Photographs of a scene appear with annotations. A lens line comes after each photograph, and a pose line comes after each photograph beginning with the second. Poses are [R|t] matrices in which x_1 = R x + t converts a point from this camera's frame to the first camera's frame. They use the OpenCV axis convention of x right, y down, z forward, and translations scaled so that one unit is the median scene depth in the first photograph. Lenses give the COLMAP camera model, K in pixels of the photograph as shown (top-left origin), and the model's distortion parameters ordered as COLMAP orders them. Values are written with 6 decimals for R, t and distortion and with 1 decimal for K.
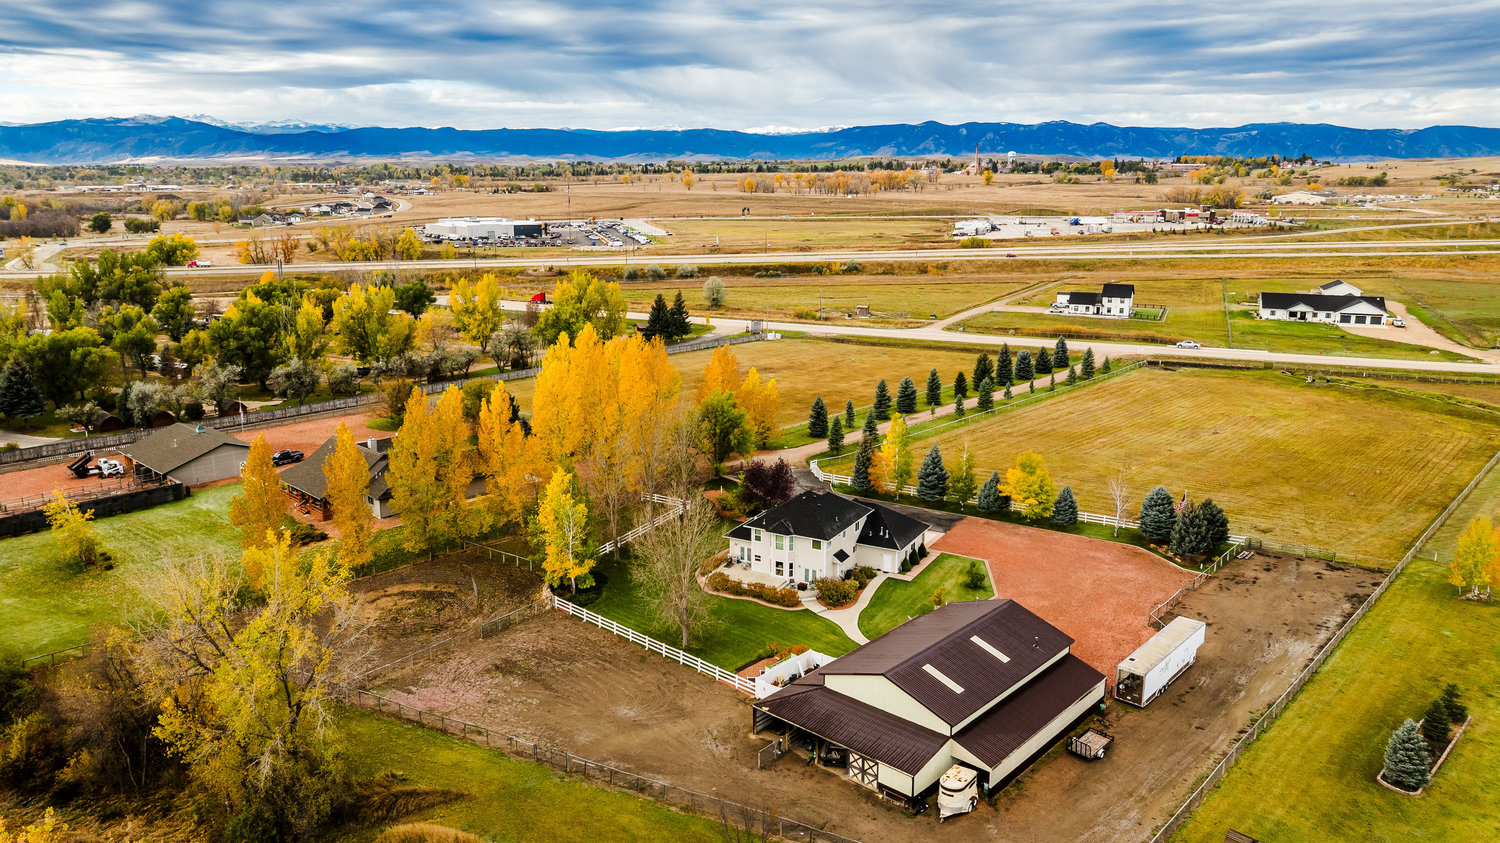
lens RADIAL K [[1050.8, 0, 750.0], [0, 1050.8, 421.5], [0, 0, 1]] dist [-0.024629, 0.002232]
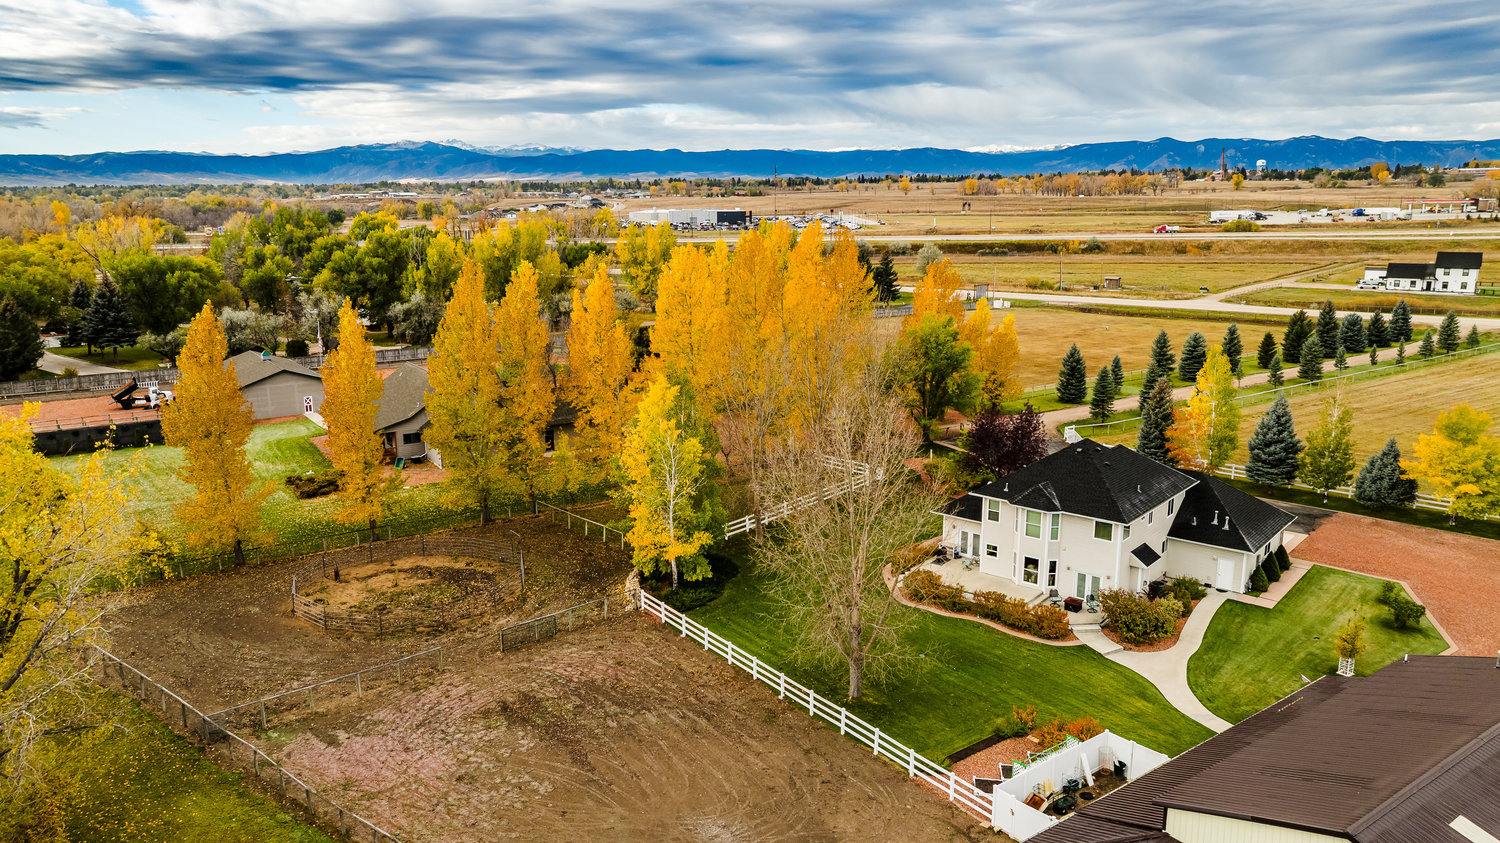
lens RADIAL K [[1050.8, 0, 750.0], [0, 1050.8, 421.5], [0, 0, 1]] dist [-0.024629, 0.002232]
pose [[0.979703, 0.039159, -0.196593, -0.011476], [-0.042837, 0.998977, -0.014492, 0.067806], [0.195824, 0.022619, 0.980378, 0.375447]]
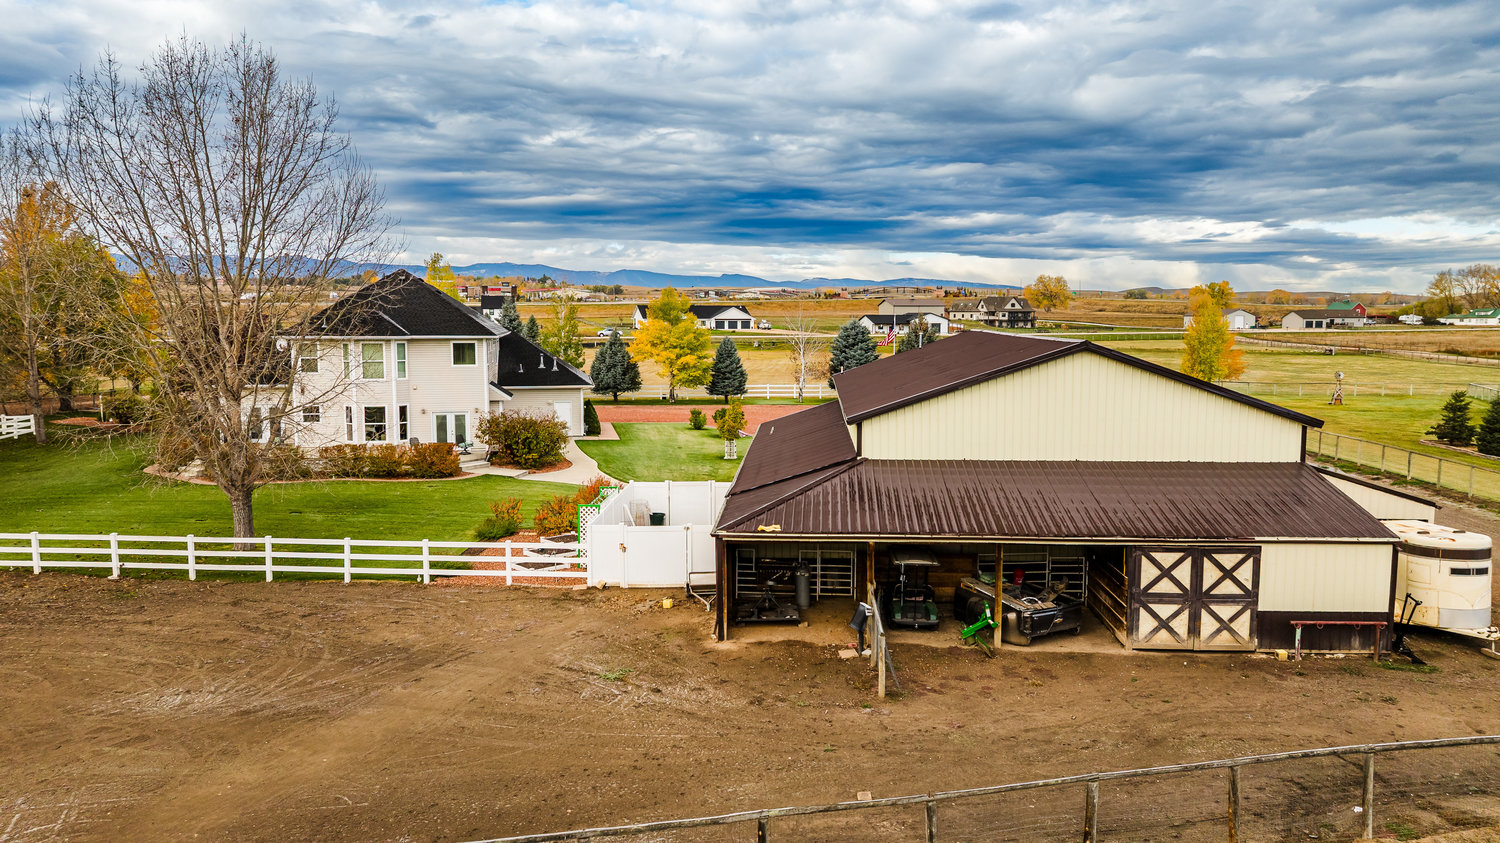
lens RADIAL K [[1050.8, 0, 750.0], [0, 1050.8, 421.5], [0, 0, 1]] dist [-0.024629, 0.002232]
pose [[0.775919, -0.066598, 0.627308, -0.113619], [0.144928, 0.986632, -0.074516, 0.177280], [-0.613959, 0.148733, 0.775198, 0.516780]]
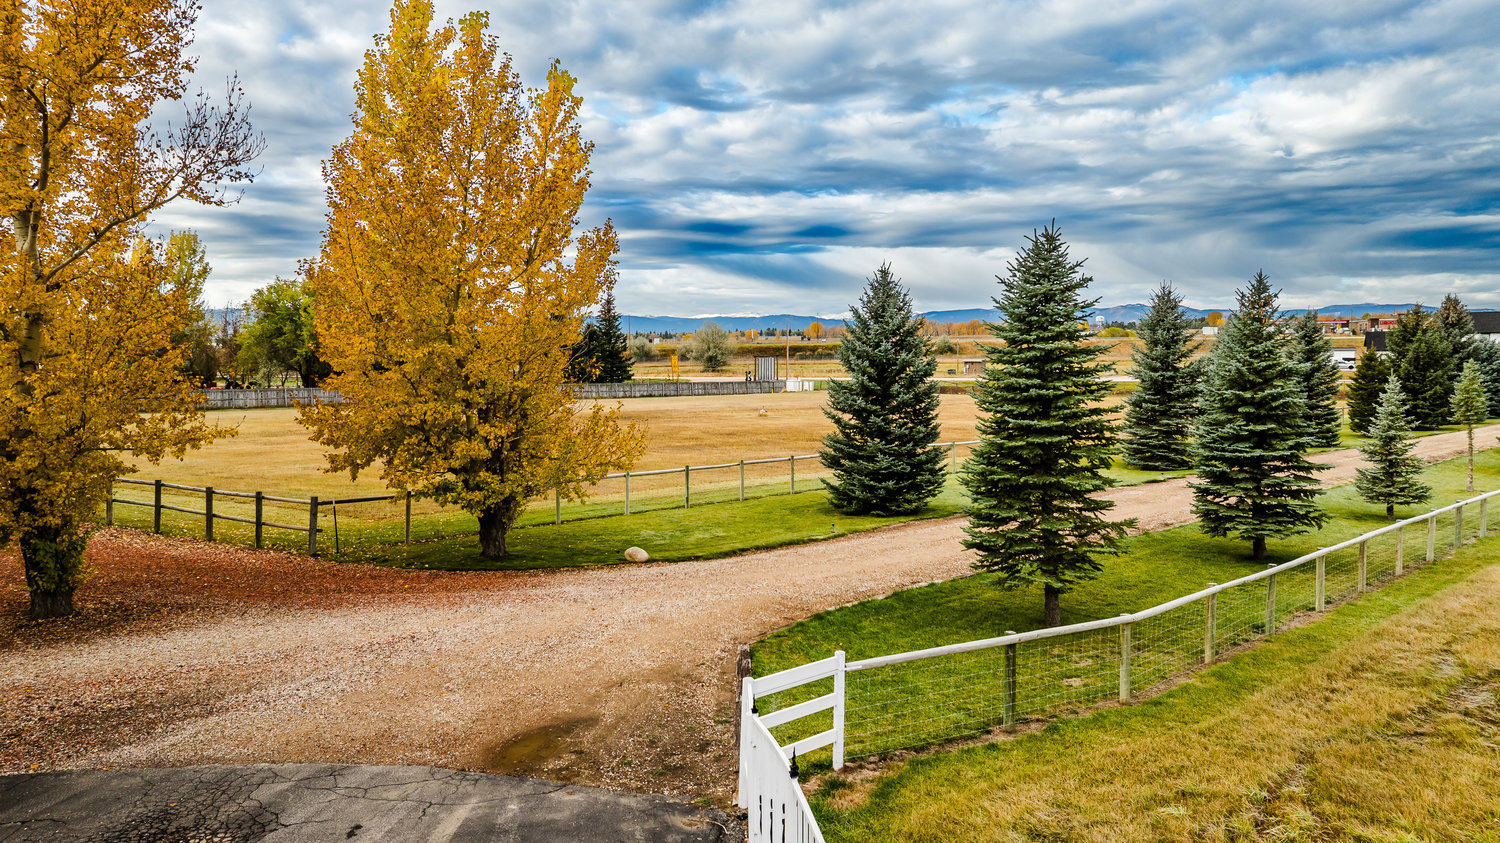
lens RADIAL K [[1050.8, 0, 750.0], [0, 1050.8, 421.5], [0, 0, 1]] dist [-0.024629, 0.002232]
pose [[0.997277, -0.002197, -0.073717, 0.080348], [-0.010551, 0.985025, -0.172089, 0.042708], [0.072991, 0.172398, 0.982319, 1.190260]]
